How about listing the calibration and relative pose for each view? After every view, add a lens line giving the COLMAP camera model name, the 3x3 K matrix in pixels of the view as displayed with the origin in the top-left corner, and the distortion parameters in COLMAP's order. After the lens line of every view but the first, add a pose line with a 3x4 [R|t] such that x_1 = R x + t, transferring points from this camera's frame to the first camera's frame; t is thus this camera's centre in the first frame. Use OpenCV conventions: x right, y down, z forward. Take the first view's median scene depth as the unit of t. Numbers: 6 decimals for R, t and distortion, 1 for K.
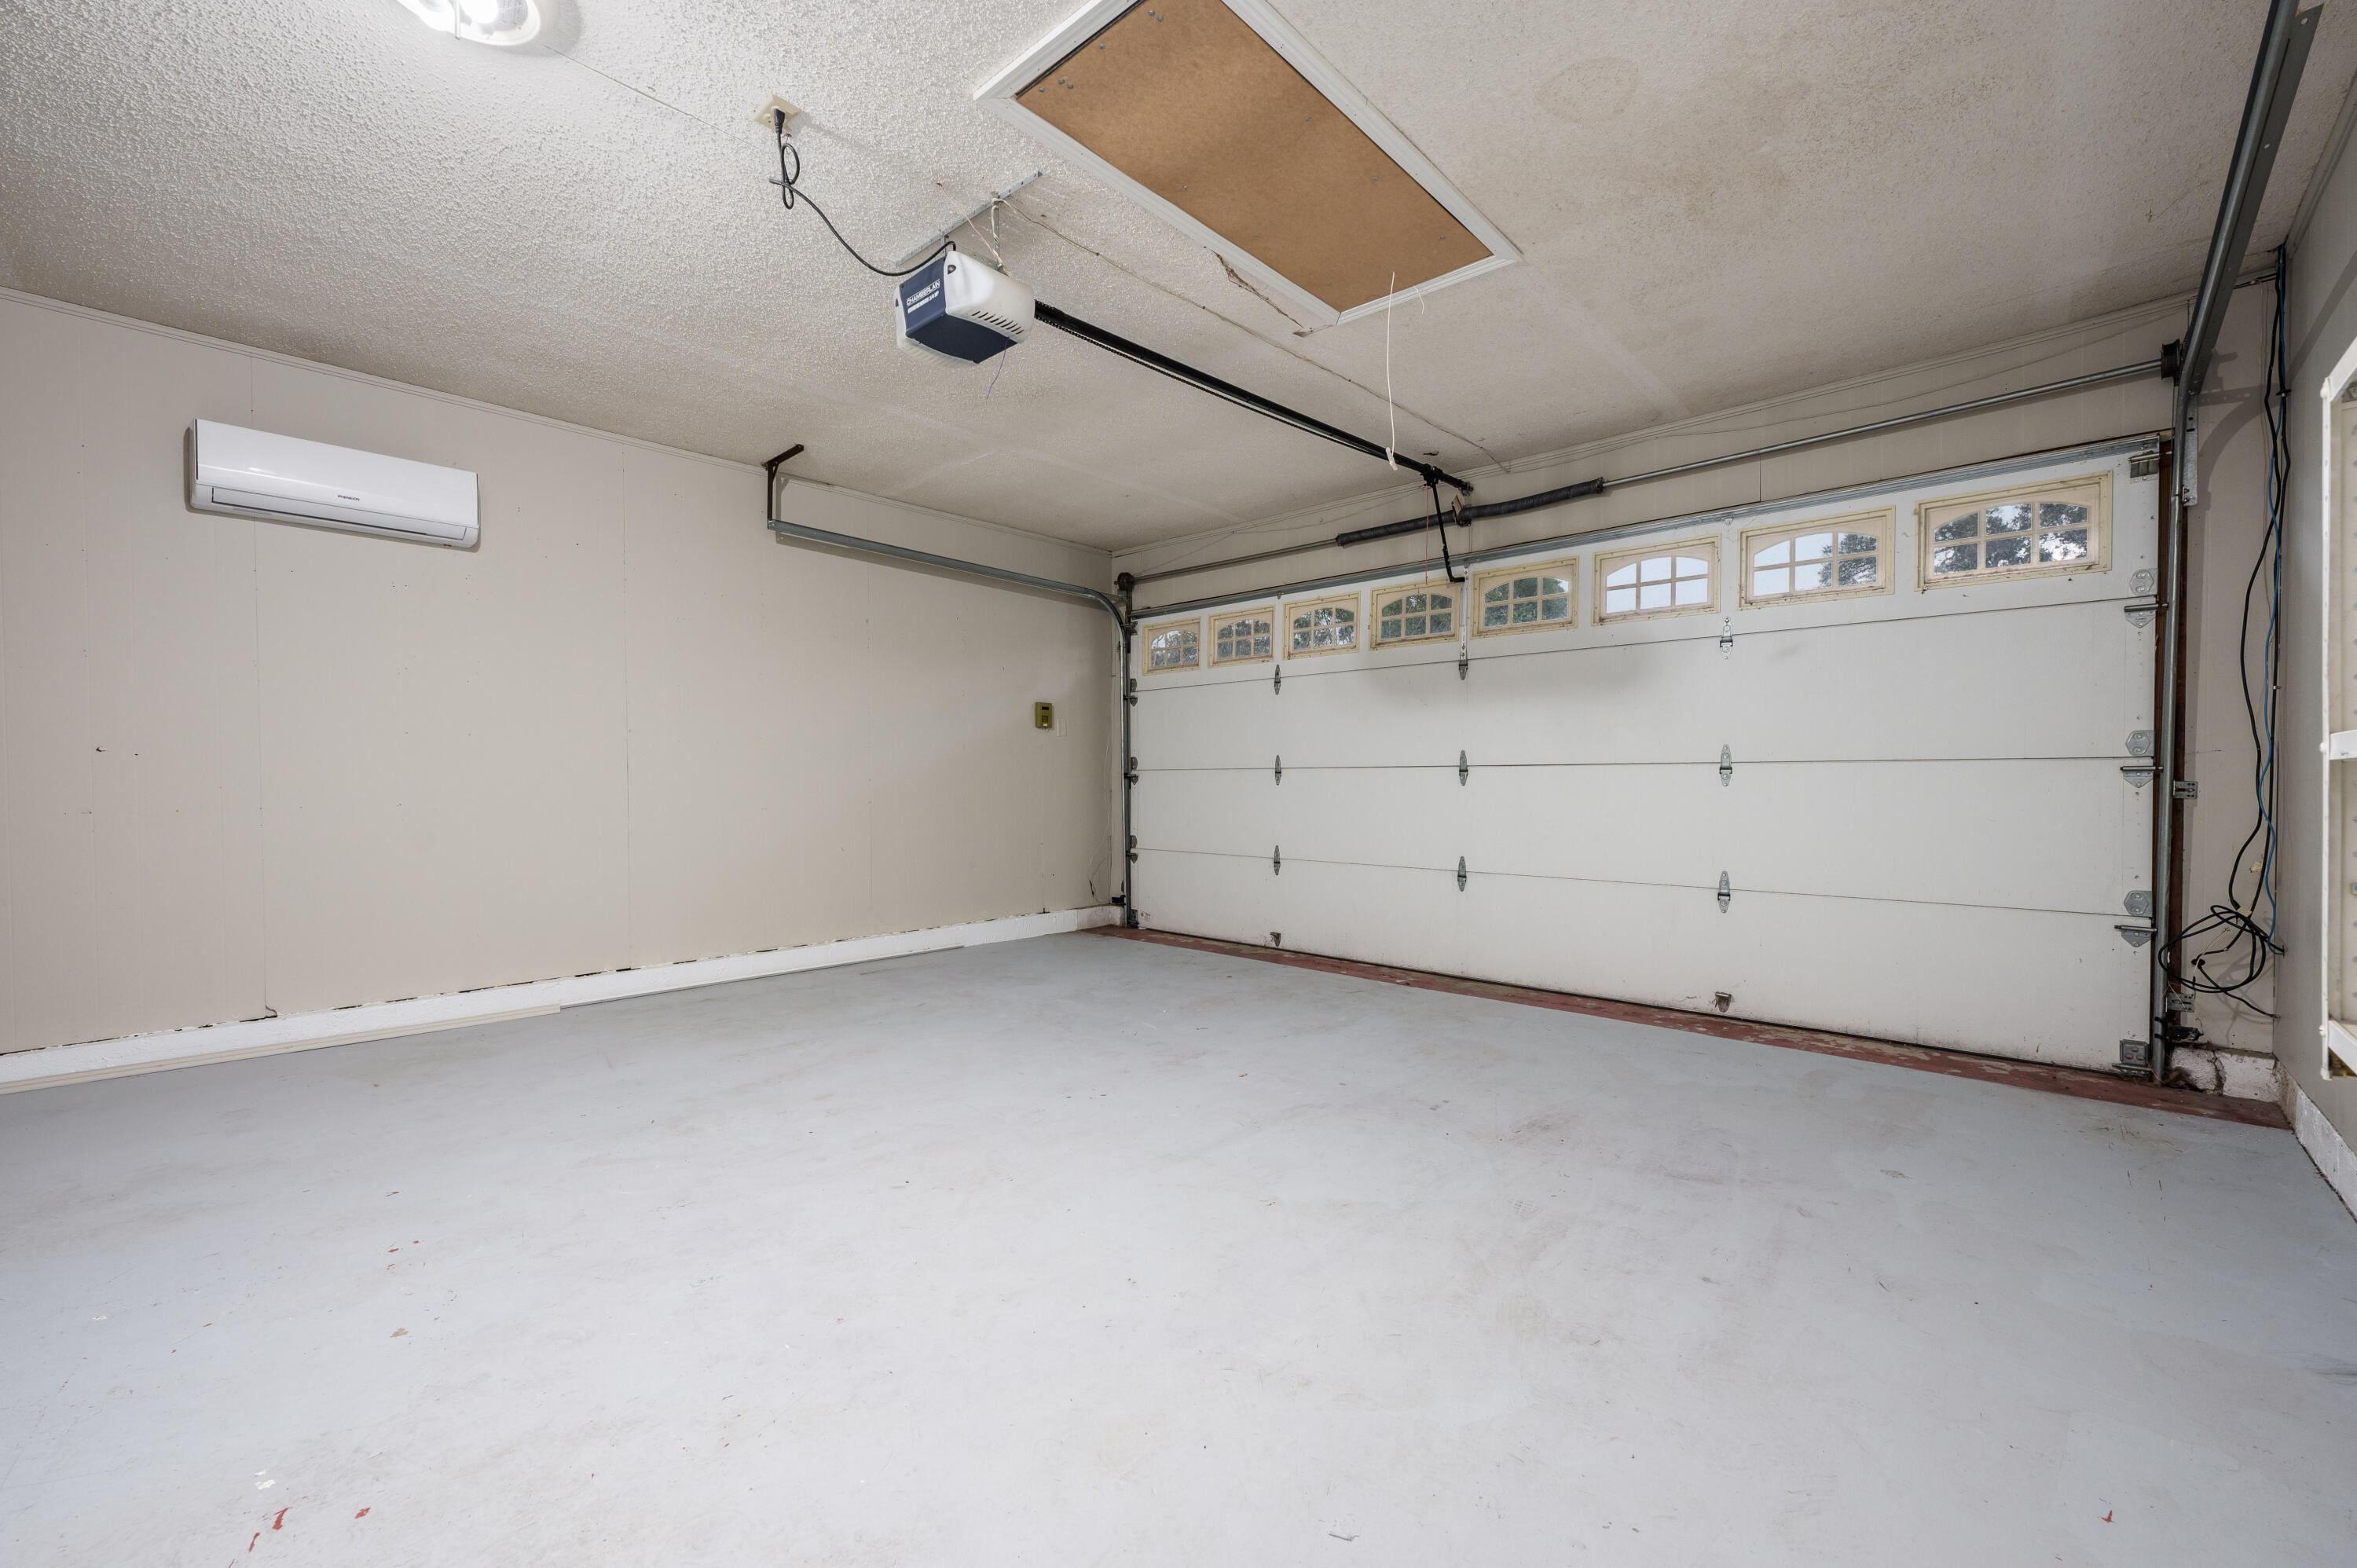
lens RADIAL K [[939.9, 0, 1177.5], [0, 939.9, 787.9], [0, 0, 1]] dist [-0.001250, -0.000450]
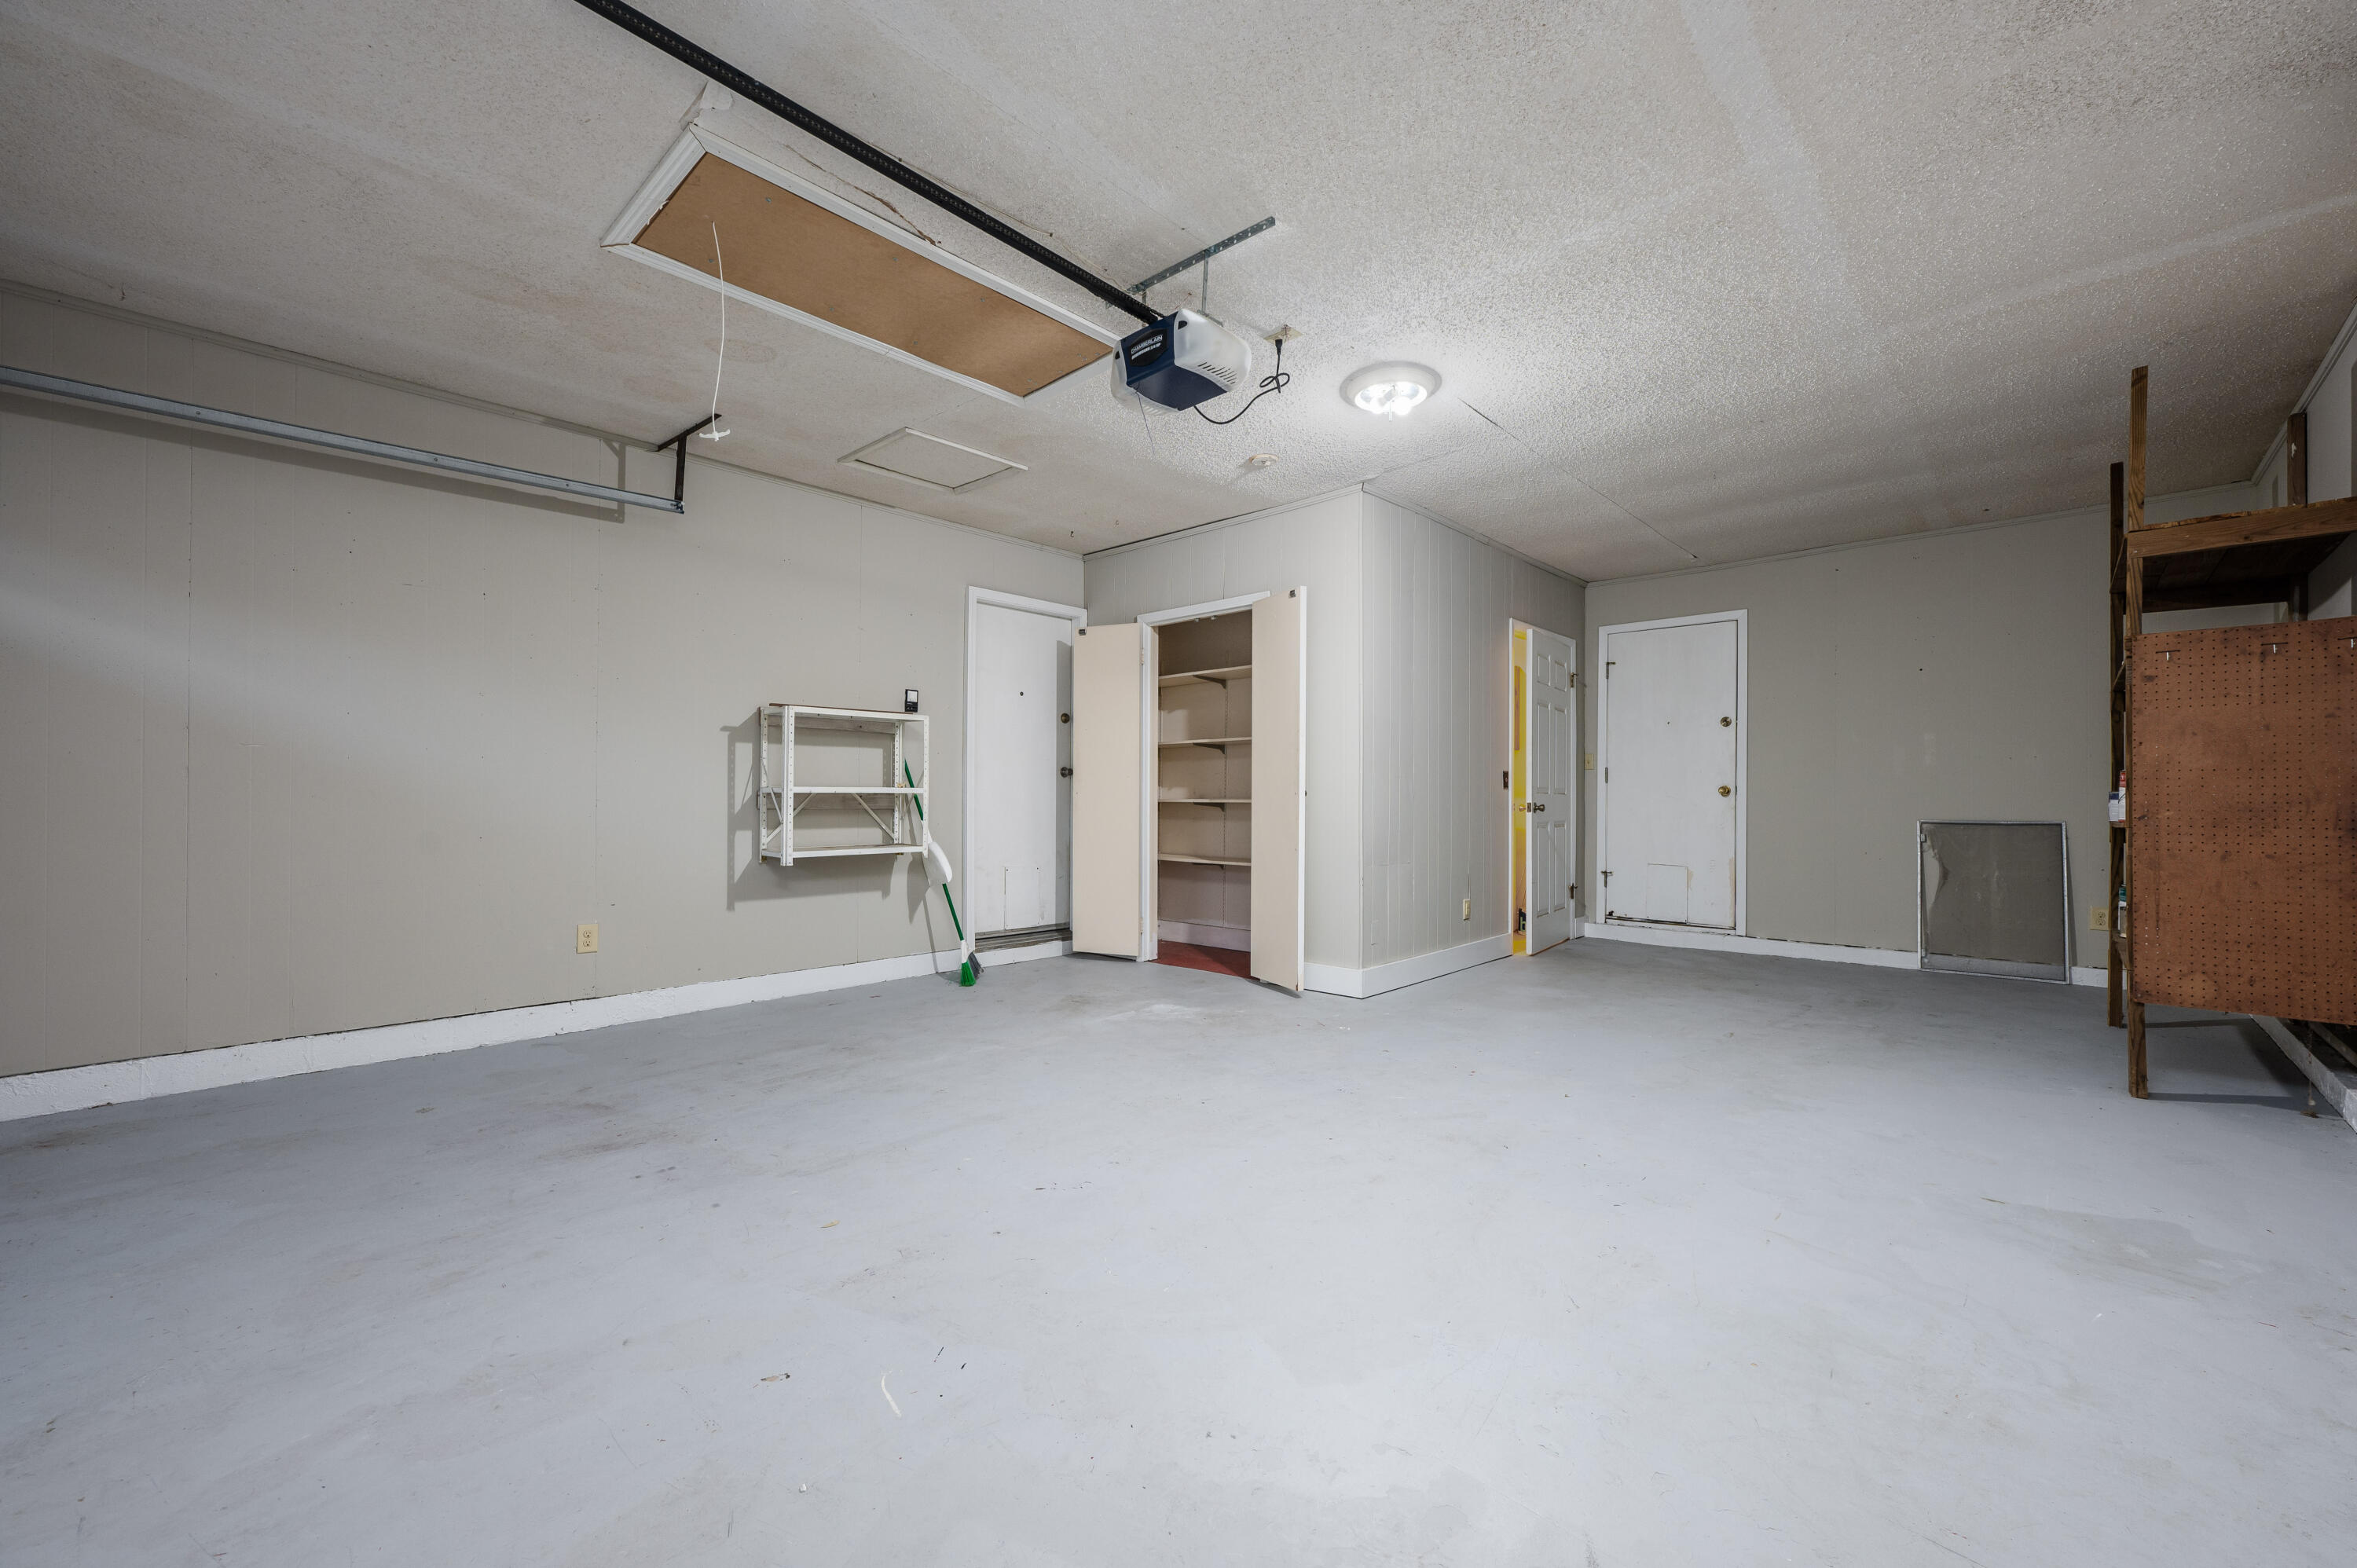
lens RADIAL K [[939.9, 0, 1180.6], [0, 939.9, 787.7], [0, 0, 1]] dist [-0.001250, -0.000450]
pose [[-0.999892, -0.000245, 0.014665, -0.264583], [-0.000204, 0.999996, 0.002829, -0.024040], [-0.014666, 0.002826, -0.999888, 2.244812]]
